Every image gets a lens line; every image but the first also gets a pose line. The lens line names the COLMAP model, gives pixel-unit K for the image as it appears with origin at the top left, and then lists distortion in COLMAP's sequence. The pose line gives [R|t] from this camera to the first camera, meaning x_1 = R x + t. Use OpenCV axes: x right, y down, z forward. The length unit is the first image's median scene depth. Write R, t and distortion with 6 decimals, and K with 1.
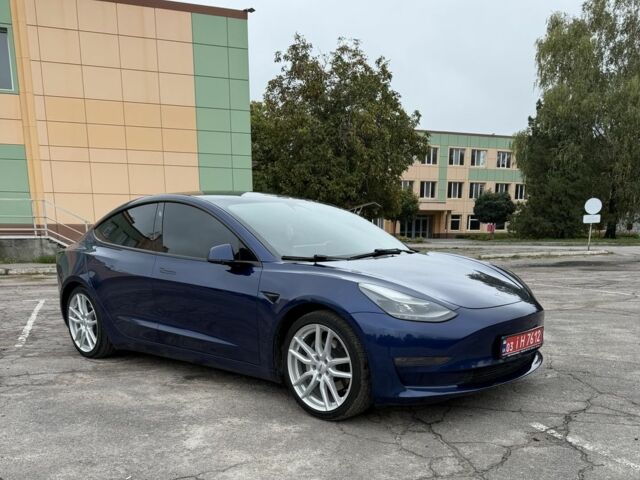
lens RADIAL K [[620.4, 0, 317.0], [0, 620.4, 373.9], [0, 0, 1]] dist [0.044196, -0.045133]
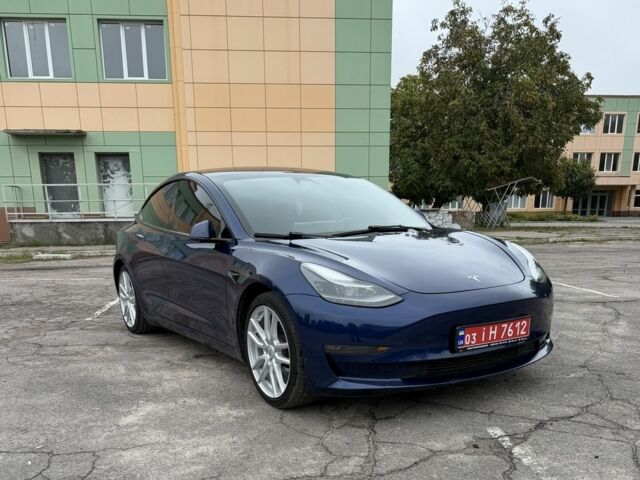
lens RADIAL K [[622.6, 0, 310.3], [0, 622.6, 387.8], [0, 0, 1]] dist [0.016688, -0.011983]
pose [[0.962723, 0.064476, -0.262693, 0.041228], [-0.051361, 0.997081, 0.056496, -0.001594], [0.265568, -0.040898, 0.963224, 0.012305]]
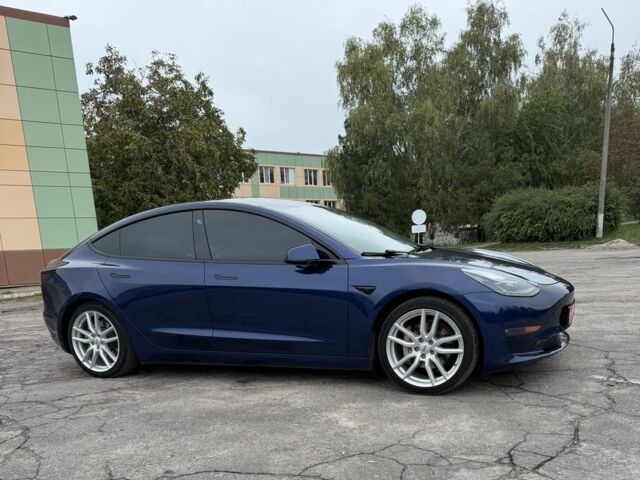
lens RADIAL K [[622.6, 0, 317.2], [0, 622.6, 400.0], [0, 0, 1]] dist [0.047348, -0.048135]
pose [[0.950987, -0.116251, 0.286546, -0.066469], [0.113885, 0.993180, 0.024970, 0.004203], [-0.287494, 0.008887, 0.957741, -0.003085]]
